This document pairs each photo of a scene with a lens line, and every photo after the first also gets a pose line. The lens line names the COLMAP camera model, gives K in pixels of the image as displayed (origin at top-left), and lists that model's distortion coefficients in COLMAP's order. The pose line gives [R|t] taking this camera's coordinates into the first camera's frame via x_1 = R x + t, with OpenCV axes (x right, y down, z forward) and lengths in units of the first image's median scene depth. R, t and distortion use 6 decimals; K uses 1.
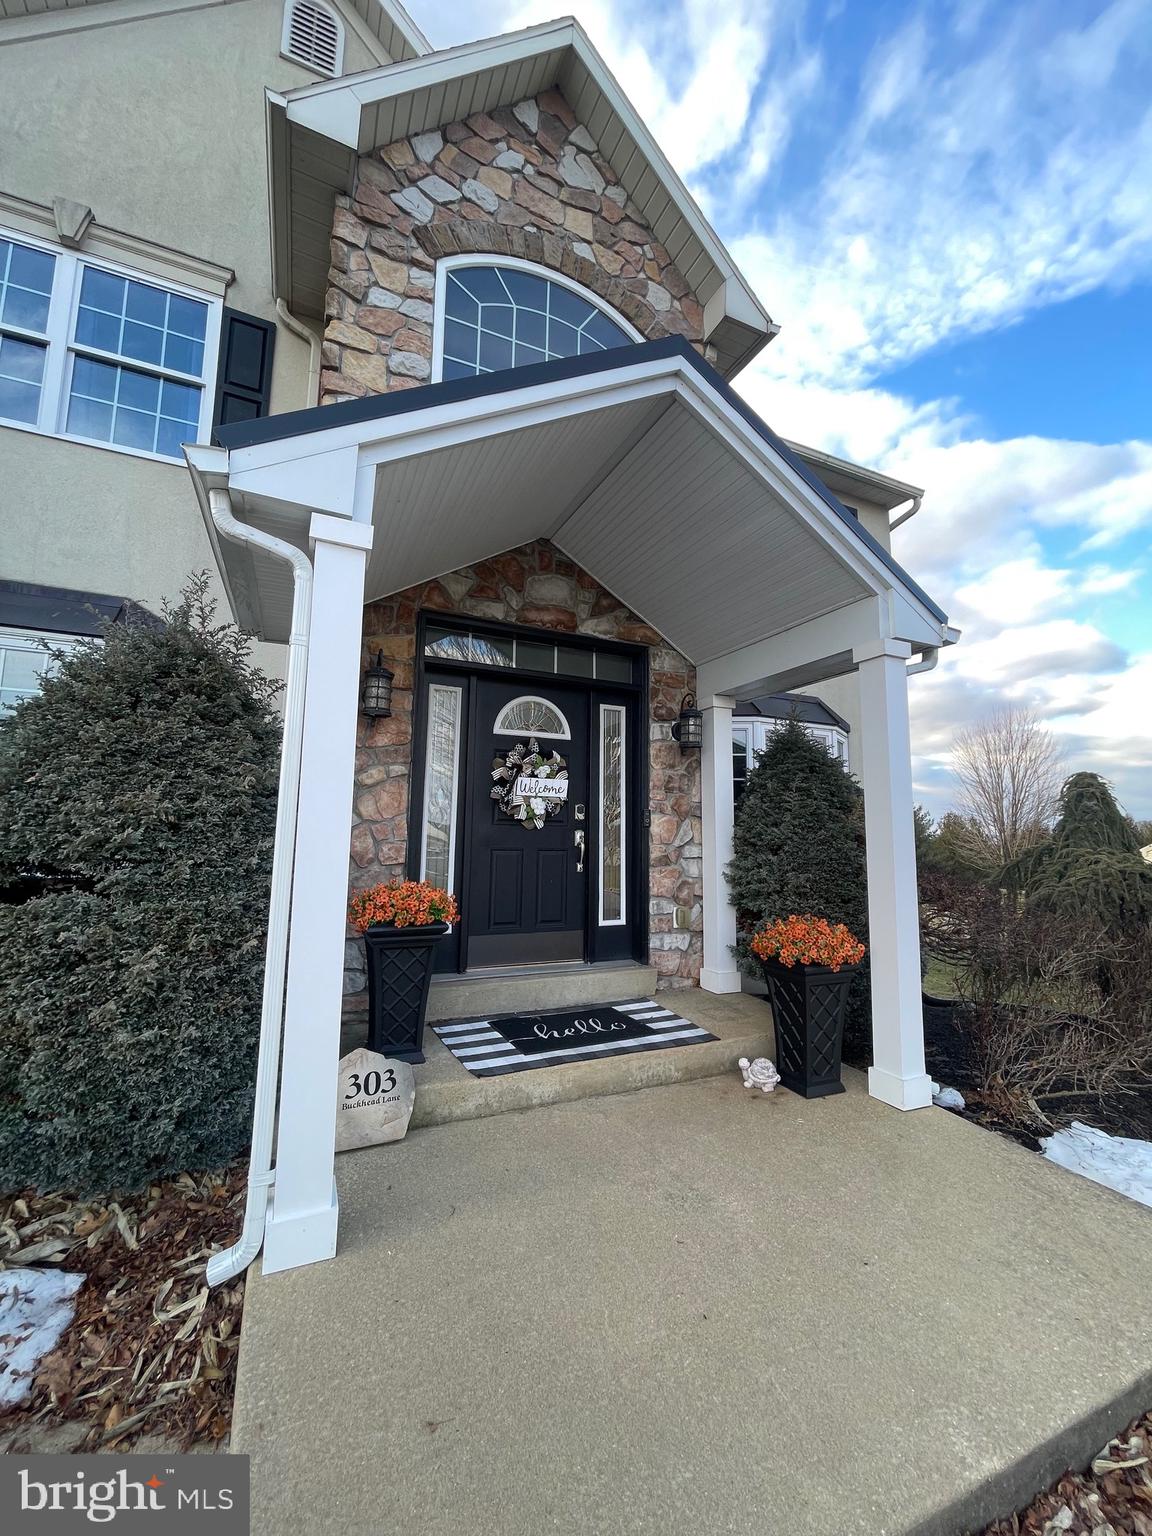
lens RADIAL K [[617.1, 0, 571.8], [0, 617.1, 760.5], [0, 0, 1]] dist [-0.001135, -0.000016]
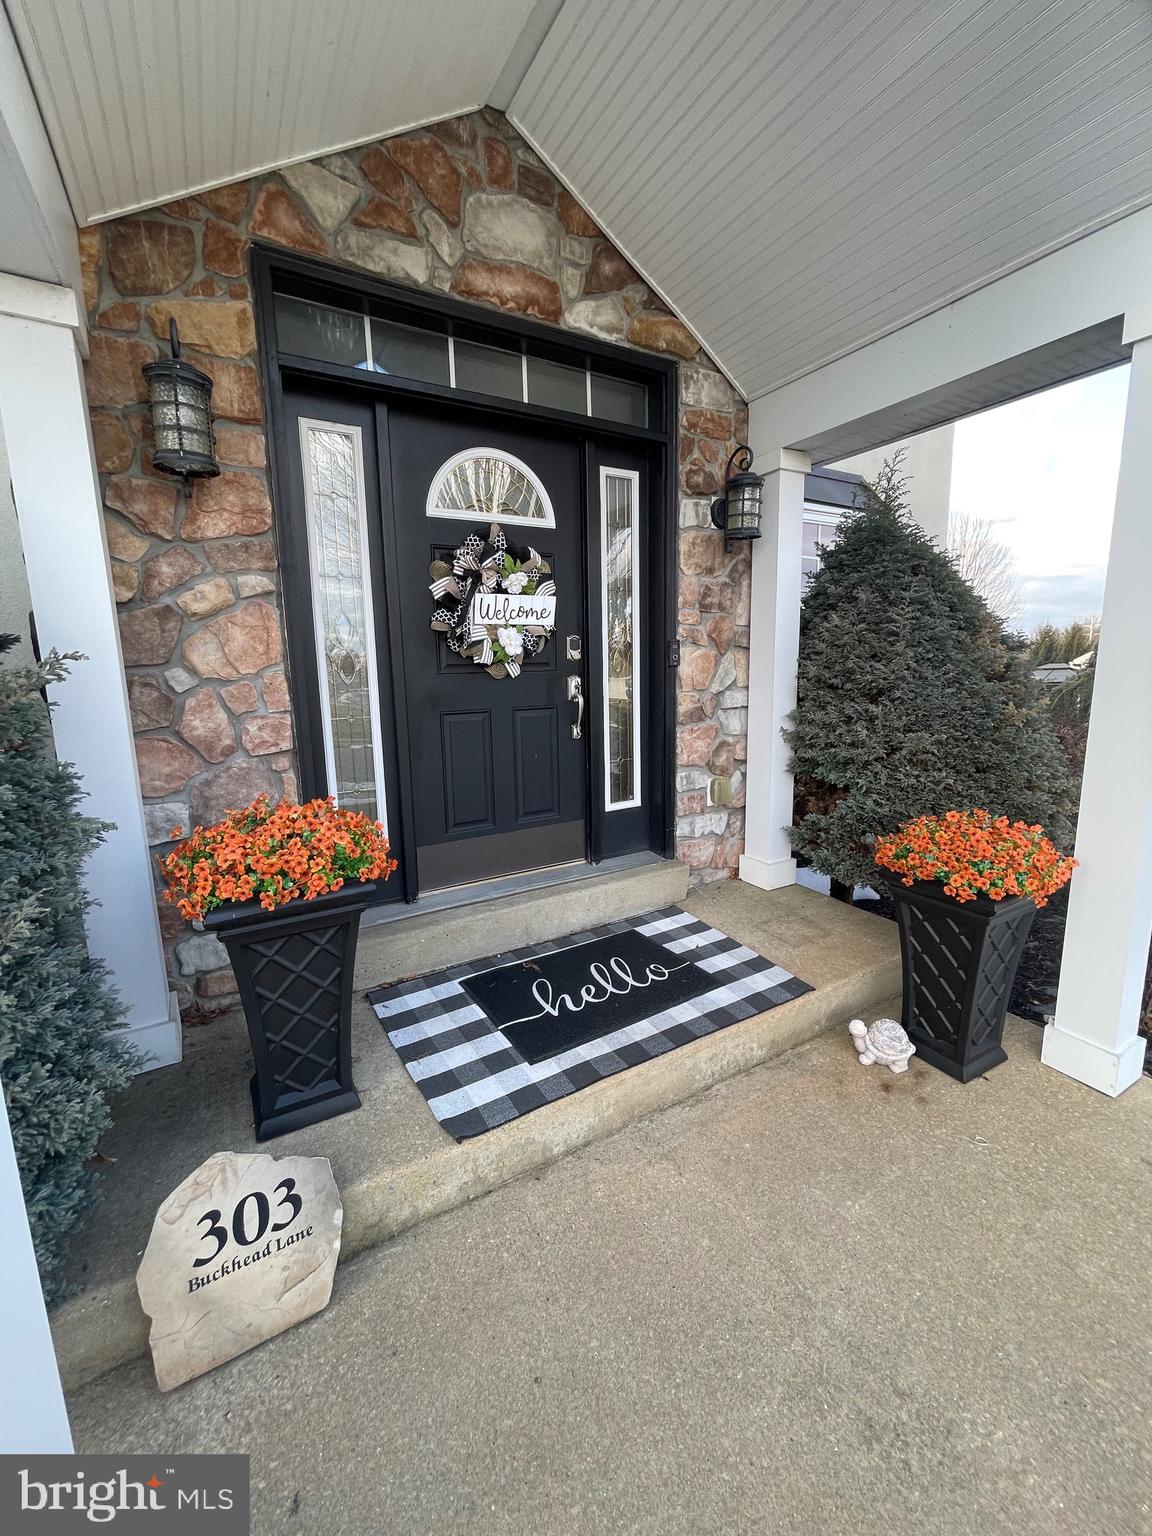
lens RADIAL K [[617.1, 0, 571.8], [0, 617.1, 760.5], [0, 0, 1]] dist [-0.001135, -0.000016]
pose [[0.994919, -0.050706, 0.086974, -0.053293], [0.024451, 0.959739, 0.279829, 0.017166], [-0.097661, -0.276280, 0.956102, 0.365174]]
